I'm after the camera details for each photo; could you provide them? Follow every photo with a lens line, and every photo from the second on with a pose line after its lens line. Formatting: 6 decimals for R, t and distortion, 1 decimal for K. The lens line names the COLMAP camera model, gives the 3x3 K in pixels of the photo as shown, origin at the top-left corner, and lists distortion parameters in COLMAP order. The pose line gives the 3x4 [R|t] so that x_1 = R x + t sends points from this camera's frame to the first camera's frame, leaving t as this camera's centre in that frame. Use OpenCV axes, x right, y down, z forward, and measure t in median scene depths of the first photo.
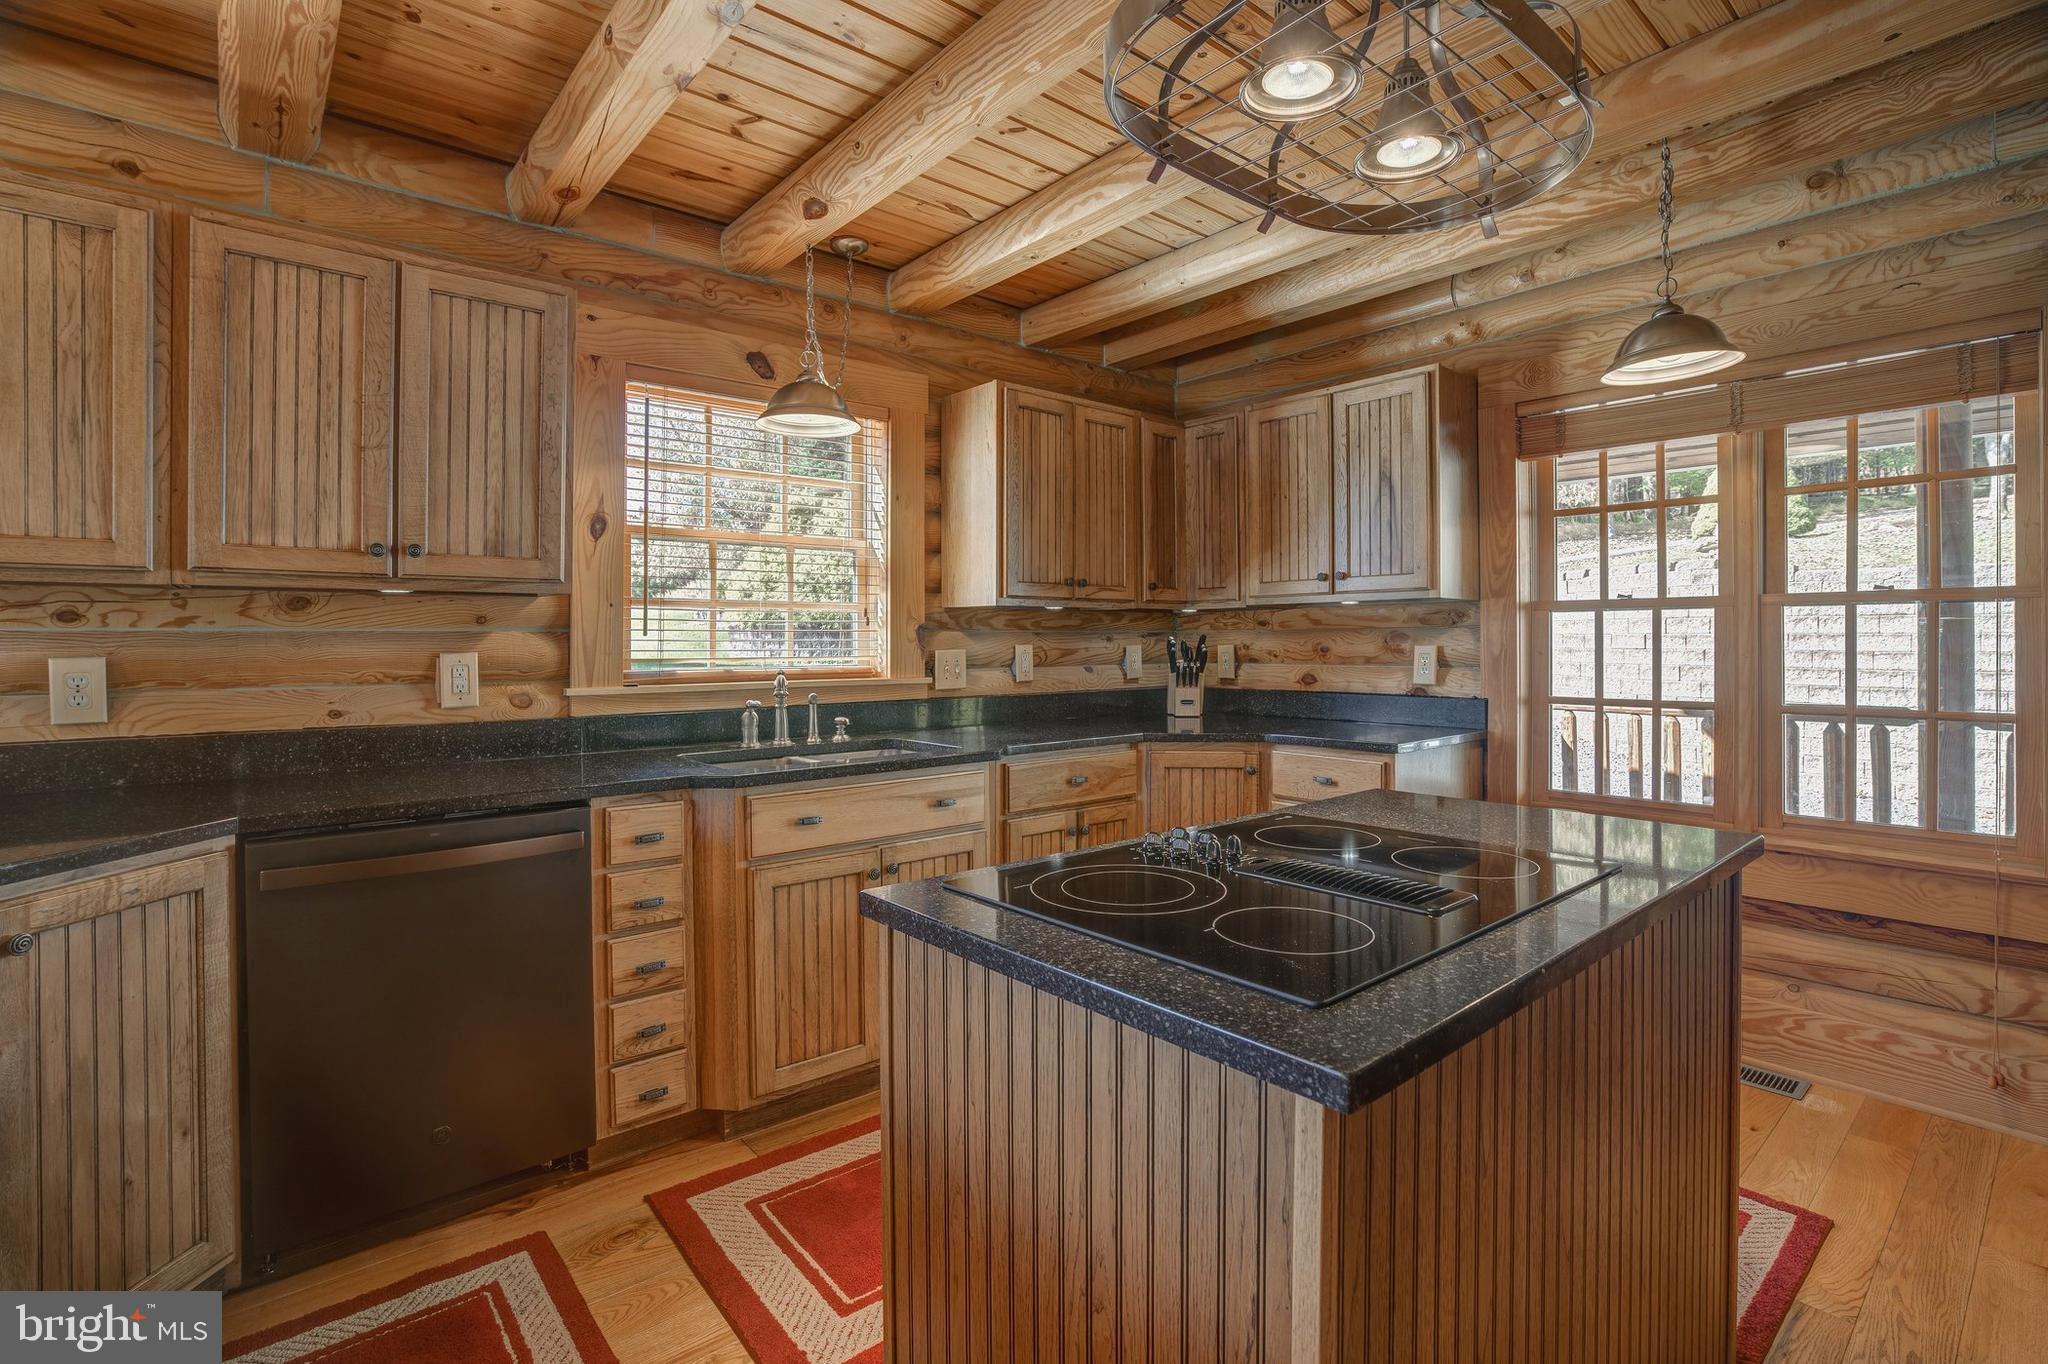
lens RADIAL K [[955.4, 0, 1029.9], [0, 955.4, 648.3], [0, 0, 1]] dist [-0.044655, 0.016829]
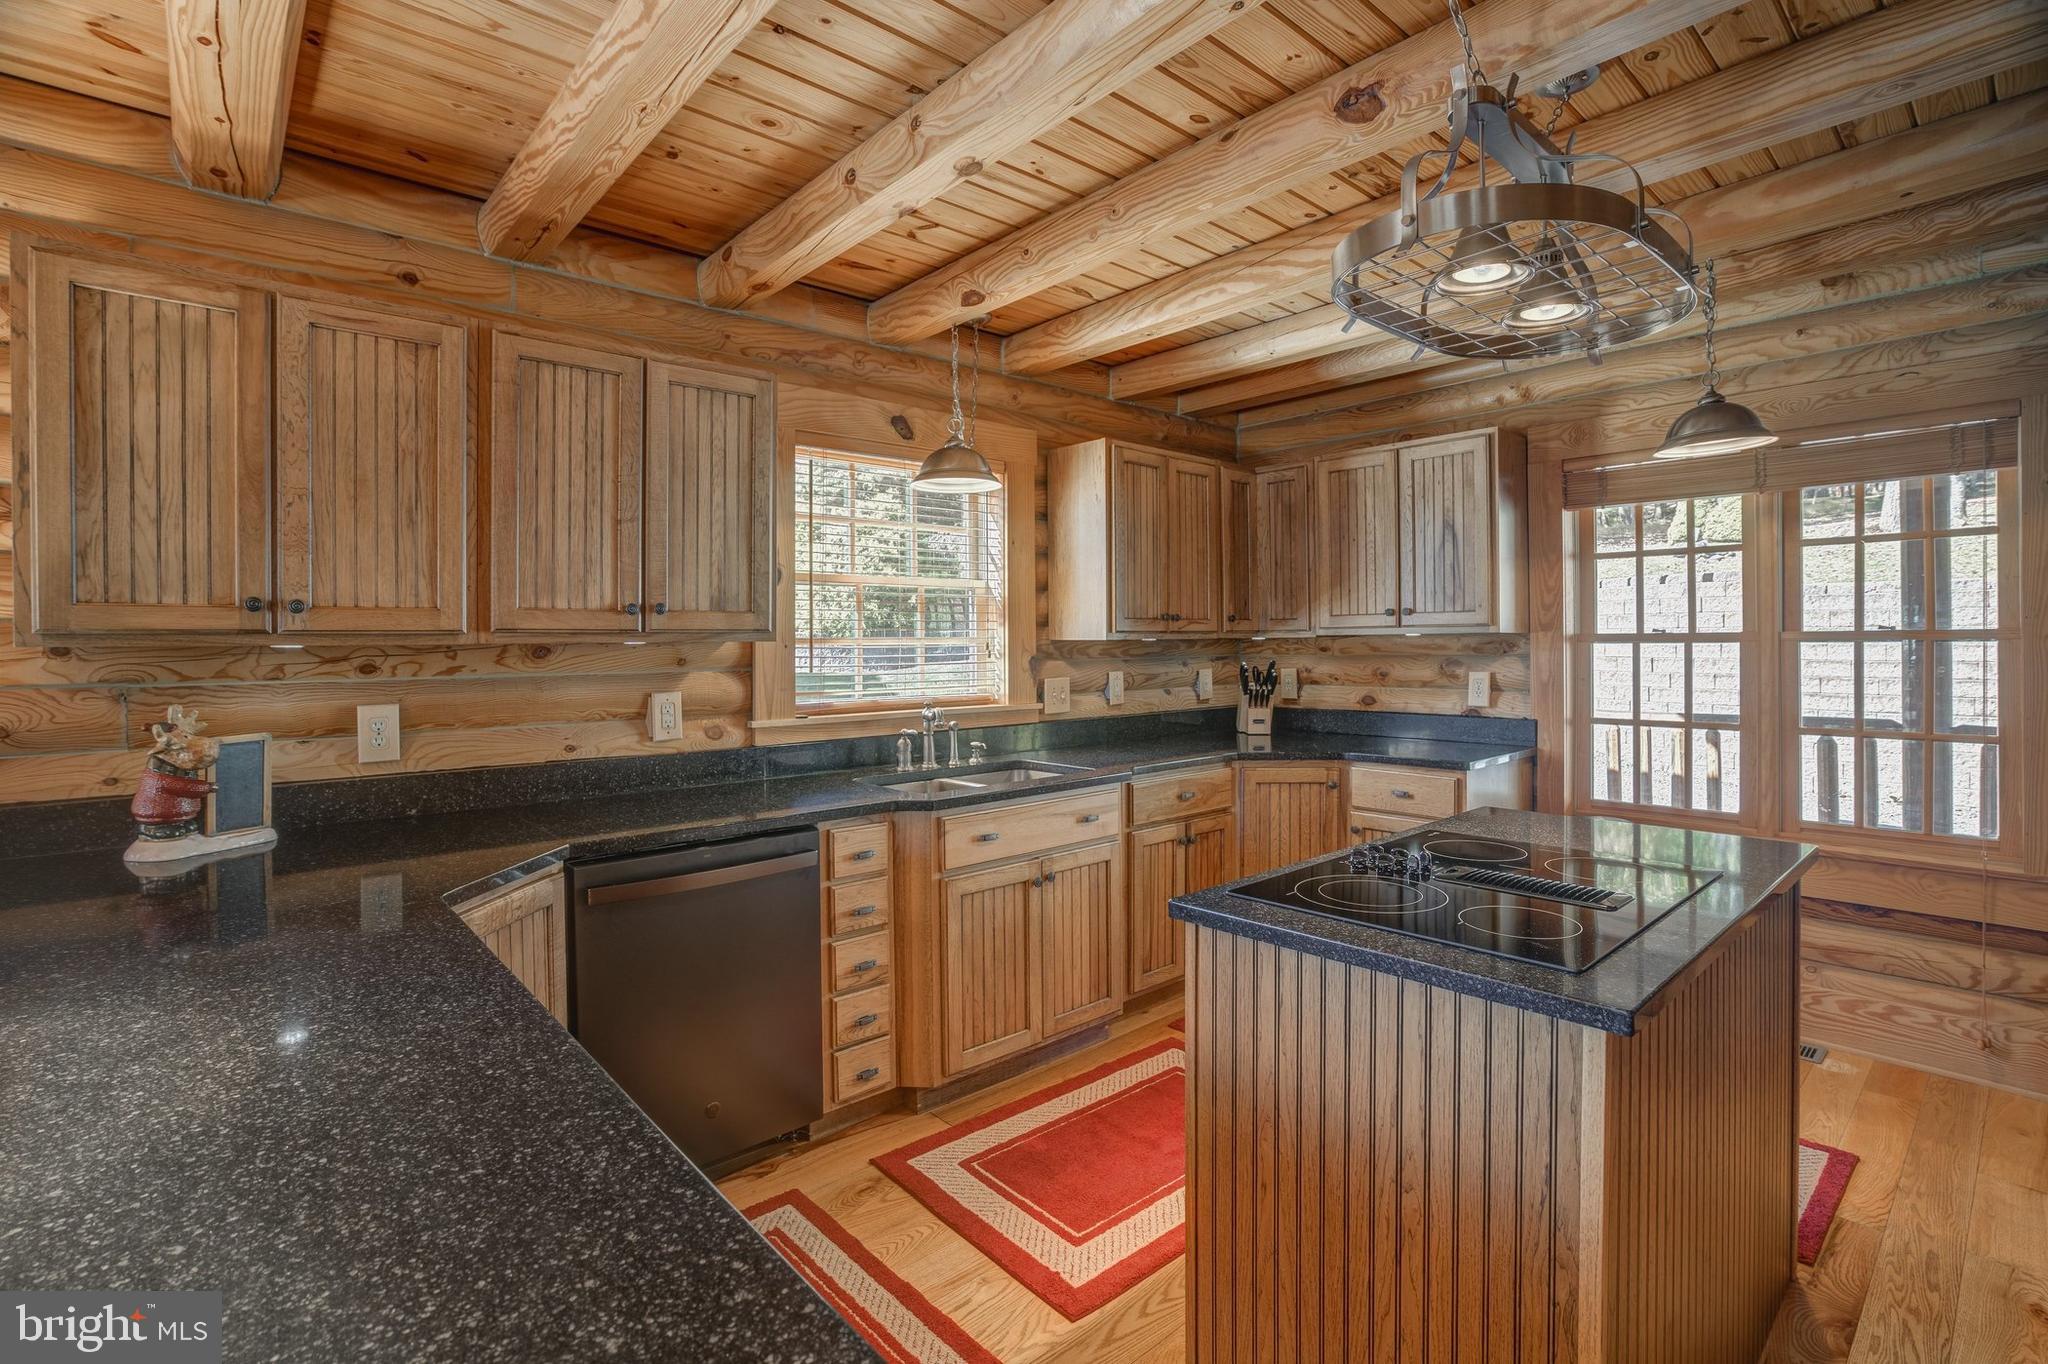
lens RADIAL K [[950.6, 0, 1034.8], [0, 950.6, 653.3], [0, 0, 1]] dist [-0.047155, 0.018745]
pose [[0.999712, -0.005133, 0.023427, -0.177475], [0.005056, 0.999982, 0.003339, -0.040704], [-0.023444, -0.003220, 0.999720, -0.136783]]
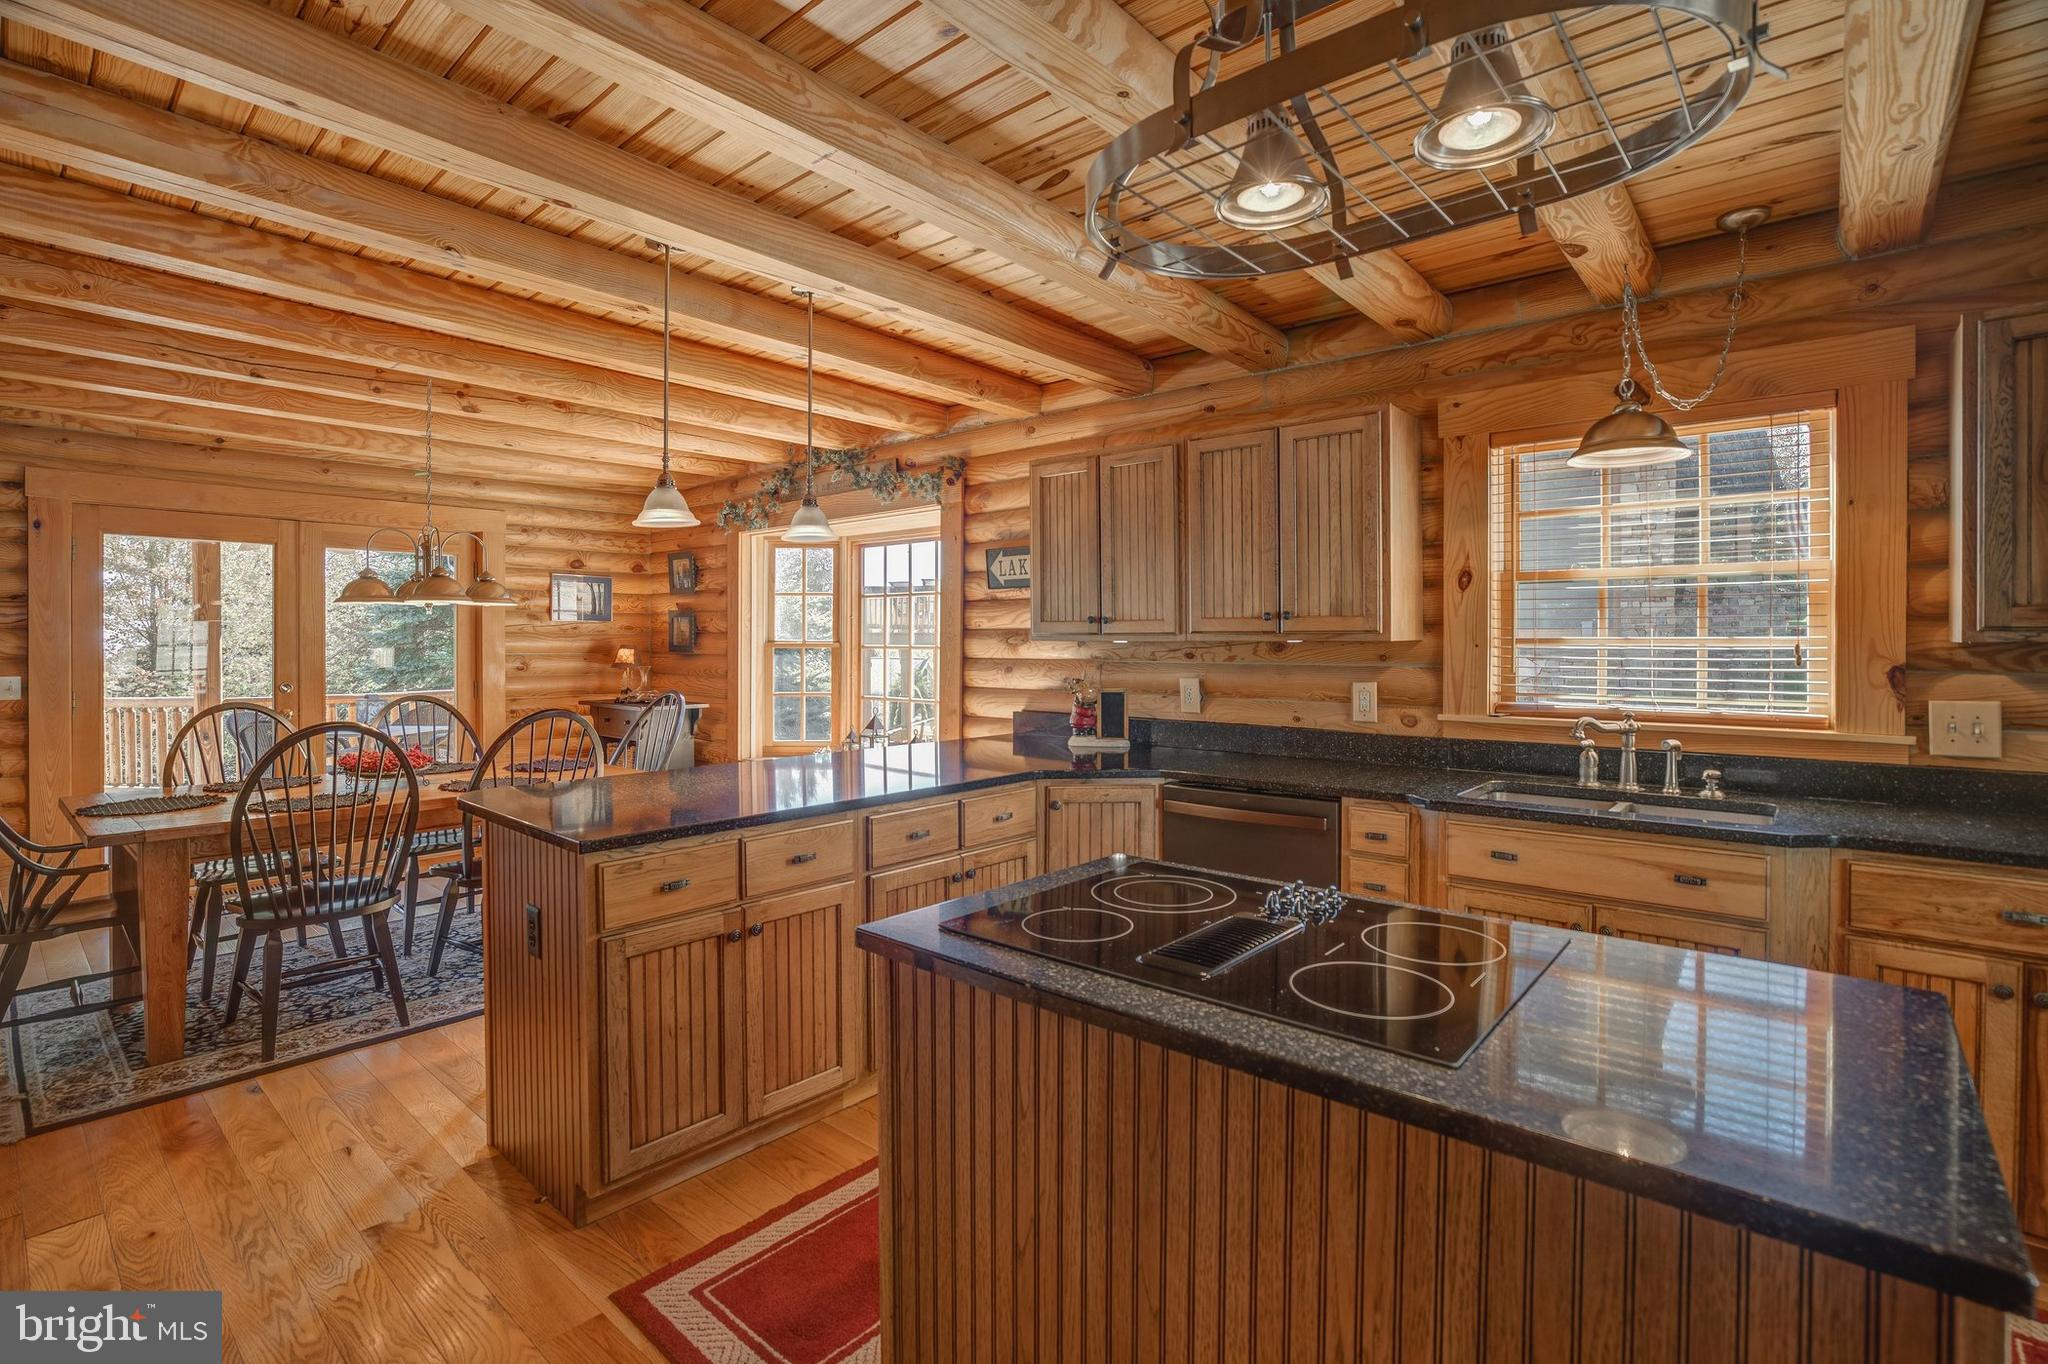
lens RADIAL K [[955.4, 0, 1029.9], [0, 955.4, 648.3], [0, 0, 1]] dist [-0.044655, 0.016829]
pose [[0.159930, 0.010733, -0.987070, 0.637135], [-0.007707, 0.999924, 0.009624, -0.050179], [0.987098, 0.006068, 0.160001, 0.277650]]
